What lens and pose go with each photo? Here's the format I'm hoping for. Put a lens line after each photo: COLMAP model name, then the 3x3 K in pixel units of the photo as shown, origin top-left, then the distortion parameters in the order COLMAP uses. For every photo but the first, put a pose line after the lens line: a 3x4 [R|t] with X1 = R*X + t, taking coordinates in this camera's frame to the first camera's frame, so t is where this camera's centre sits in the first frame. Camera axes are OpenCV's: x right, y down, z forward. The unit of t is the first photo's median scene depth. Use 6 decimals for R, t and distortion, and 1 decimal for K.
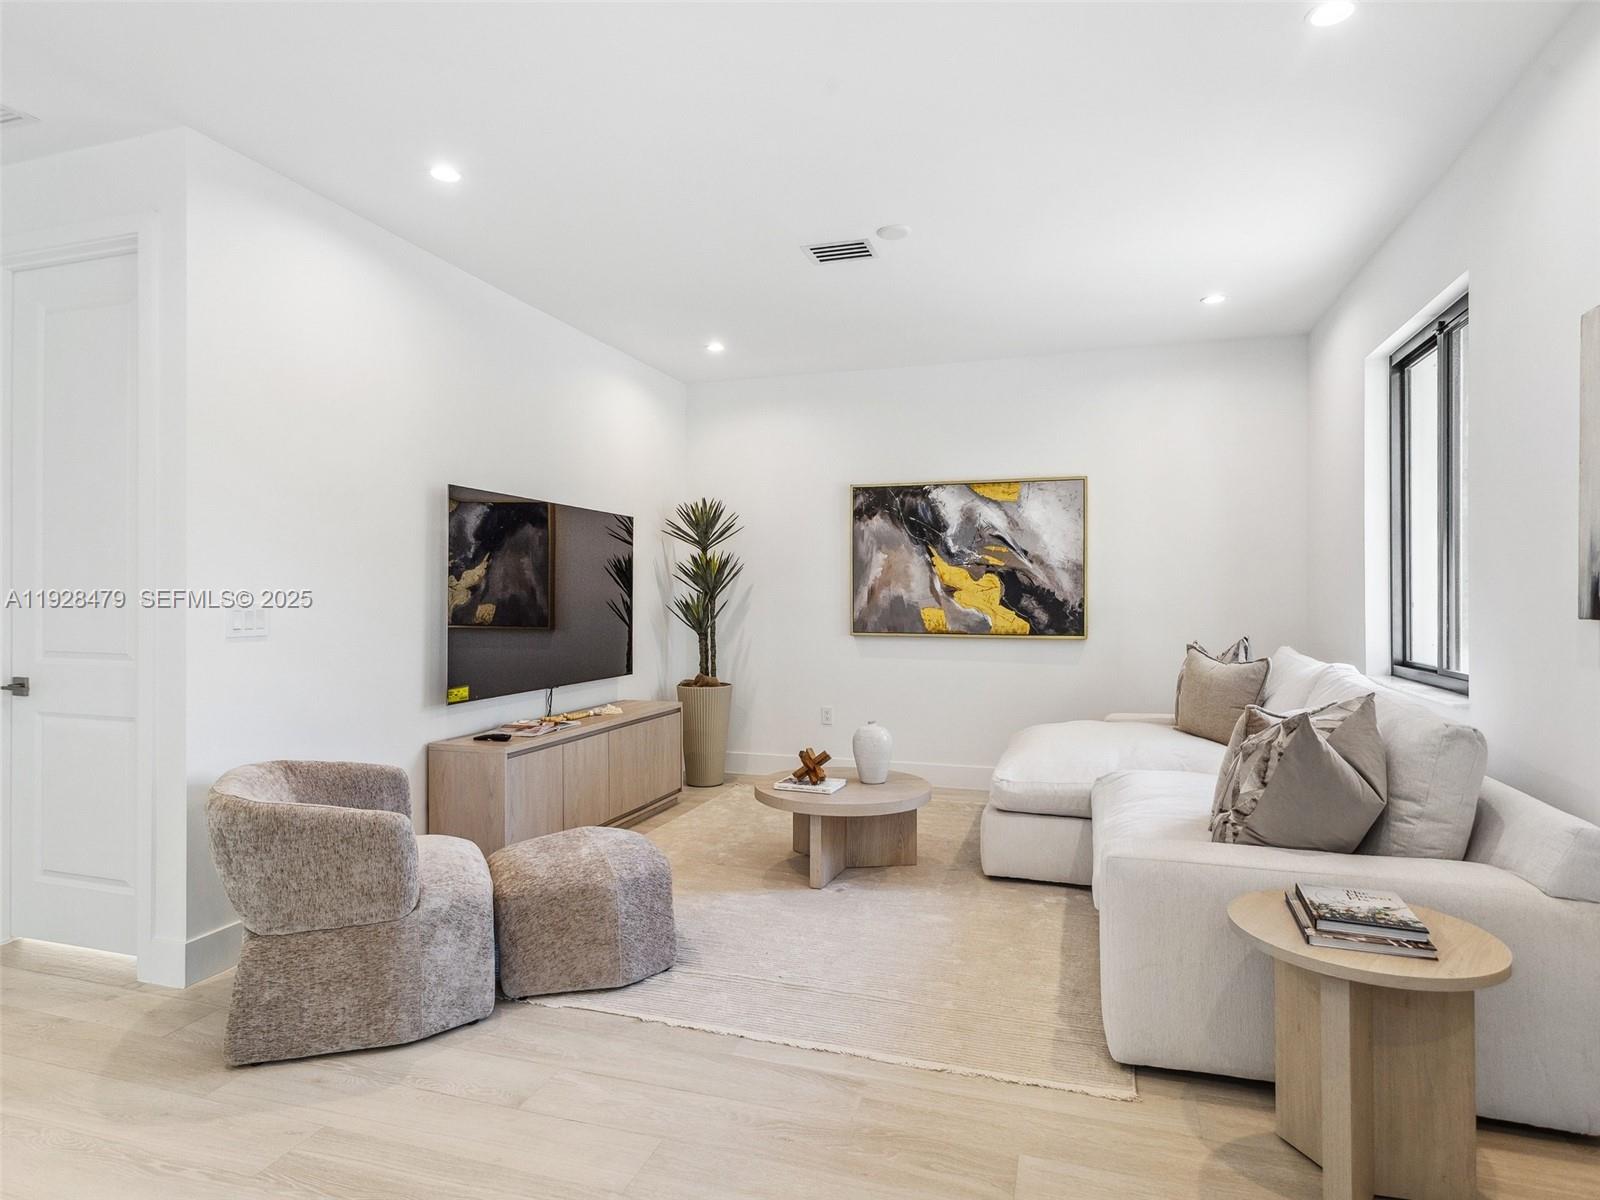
lens RADIAL K [[899.2, 0, 793.9], [0, 899.2, 588.7], [0, 0, 1]] dist [0.005947, -0.000248]
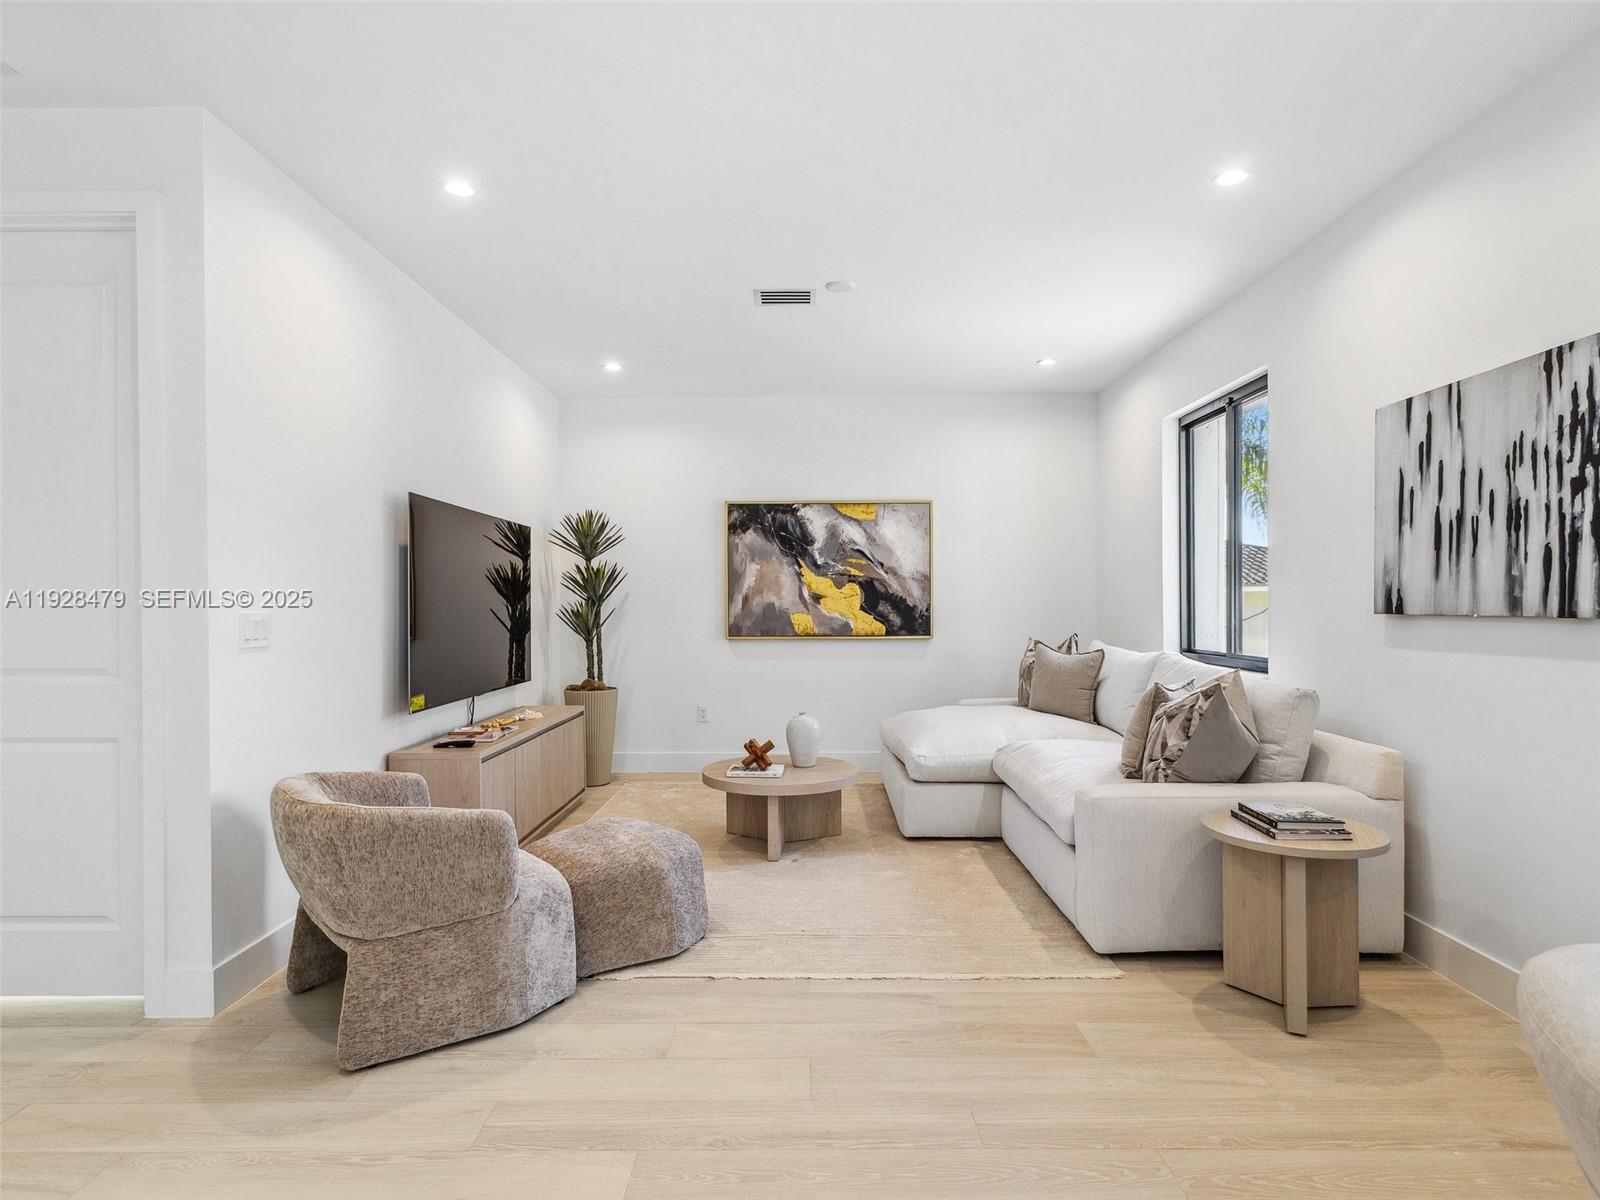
lens RADIAL K [[863.8, 0, 796.1], [0, 863.8, 605.9], [0, 0, 1]] dist [0.001025, 0.003821]
pose [[0.953074, -0.006427, 0.302670, -0.361625], [0.003512, 0.999942, 0.010173, 0.002176], [-0.302718, -0.008632, 0.953041, -0.053388]]
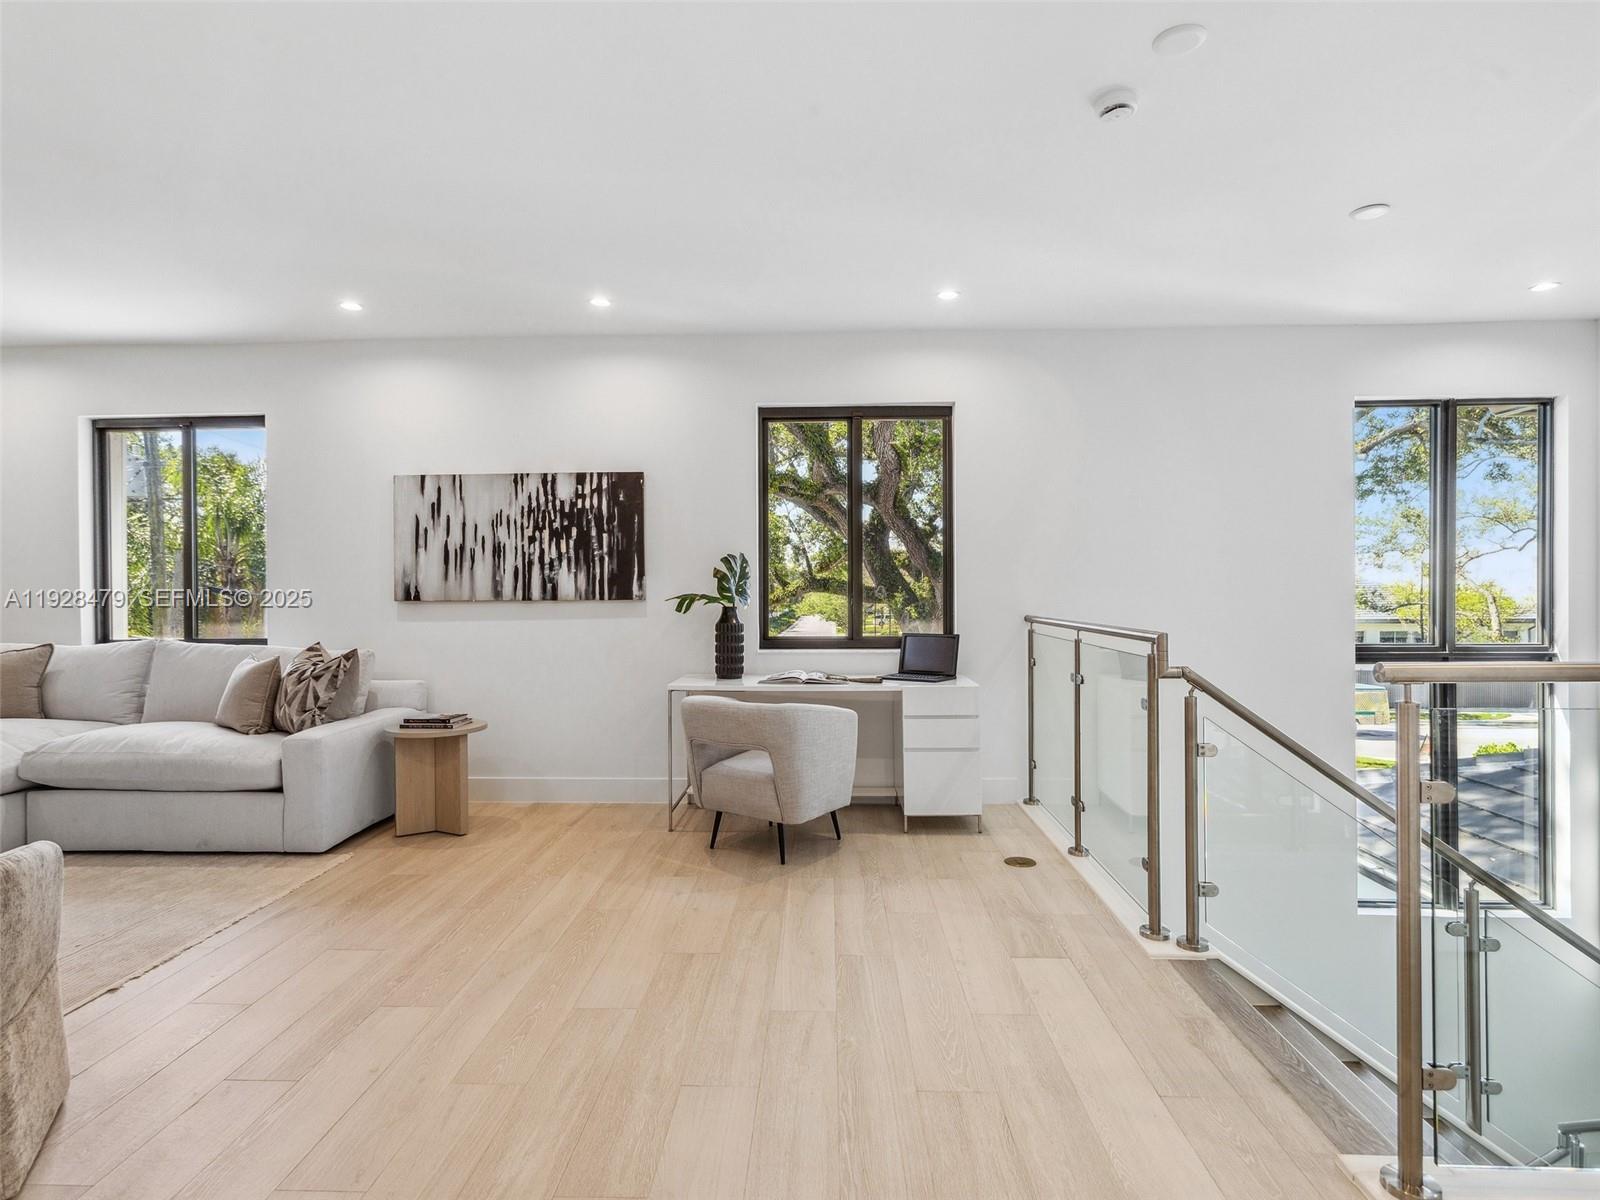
lens RADIAL K [[863.8, 0, 793.7], [0, 863.8, 589.4], [0, 0, 1]] dist [0.001025, 0.003821]
pose [[-0.275058, 0.005888, 0.961410, -1.262818], [-0.000518, 0.999980, -0.006272, 0.012338], [-0.961428, -0.002224, -0.275049, 0.468620]]
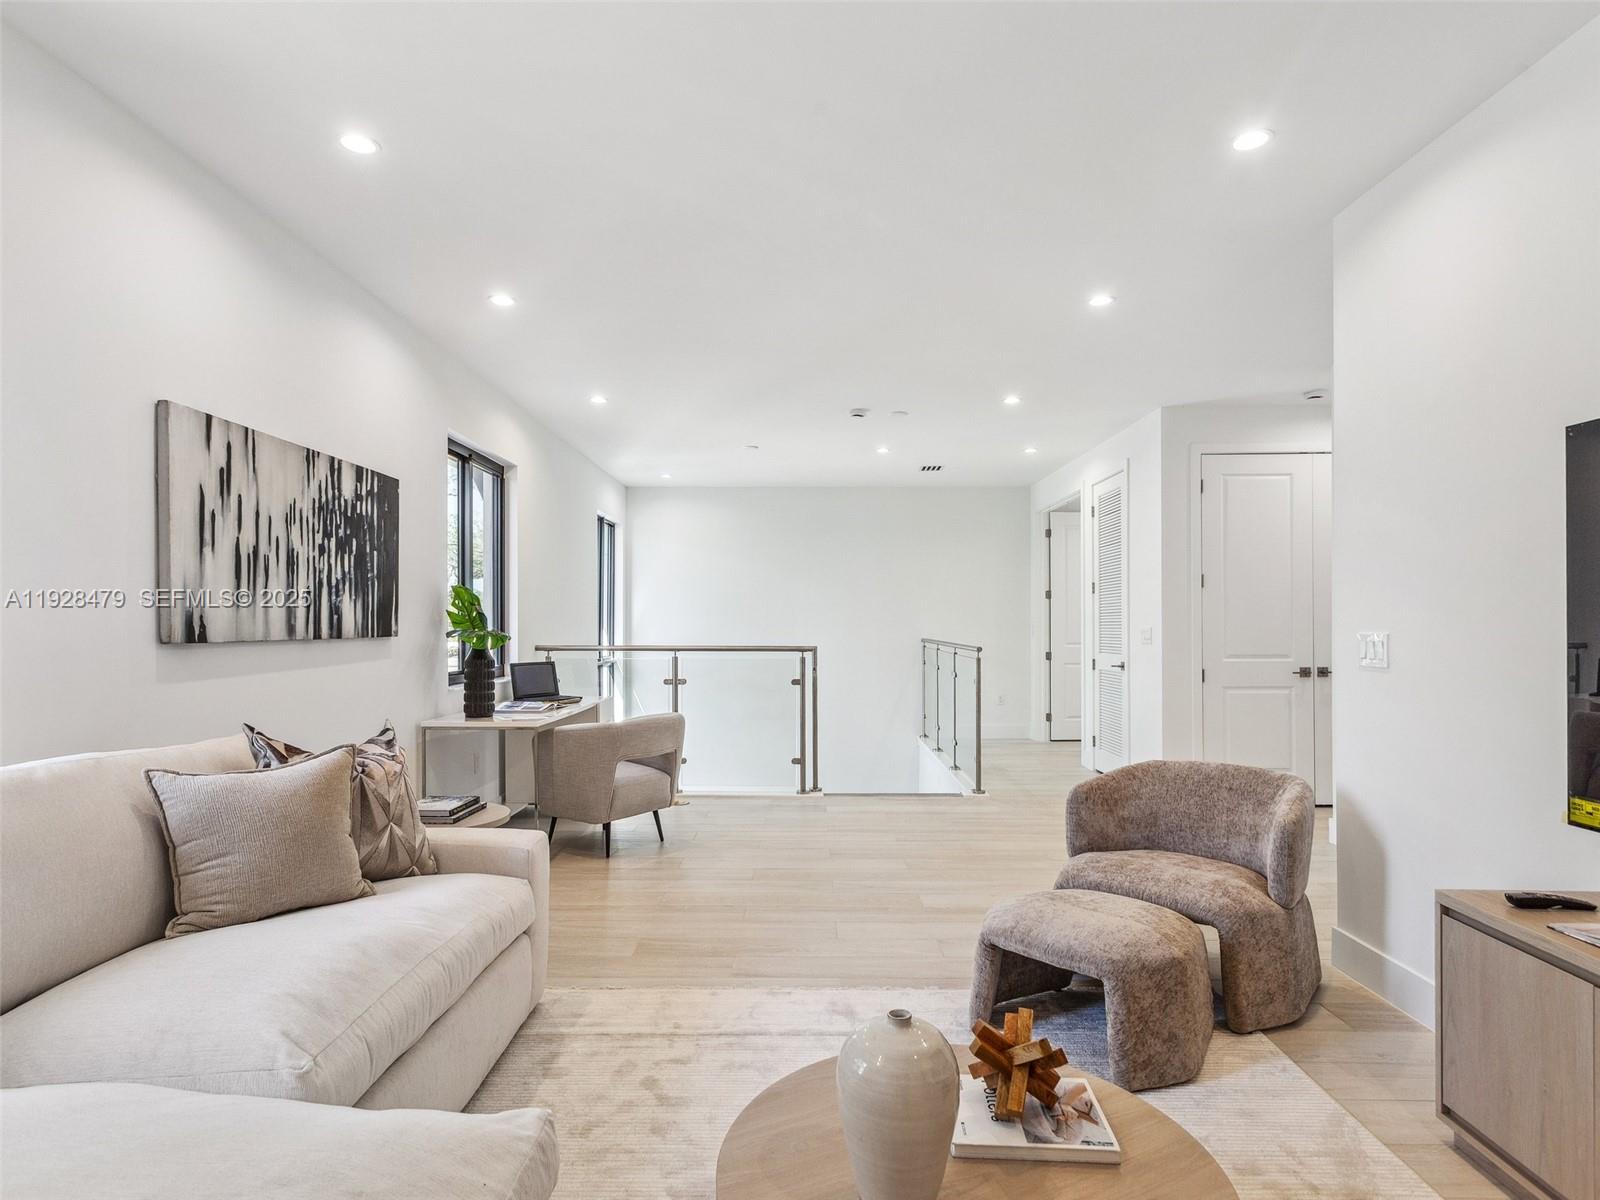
lens RADIAL K [[863.8, 0, 803.0], [0, 863.8, 615.7], [0, 0, 1]] dist [0.001025, 0.003821]
pose [[-0.950667, -0.005816, -0.310158, 0.315438], [-0.001400, 0.999894, -0.014460, 0.008081], [0.310210, -0.013313, -0.950575, 1.850456]]
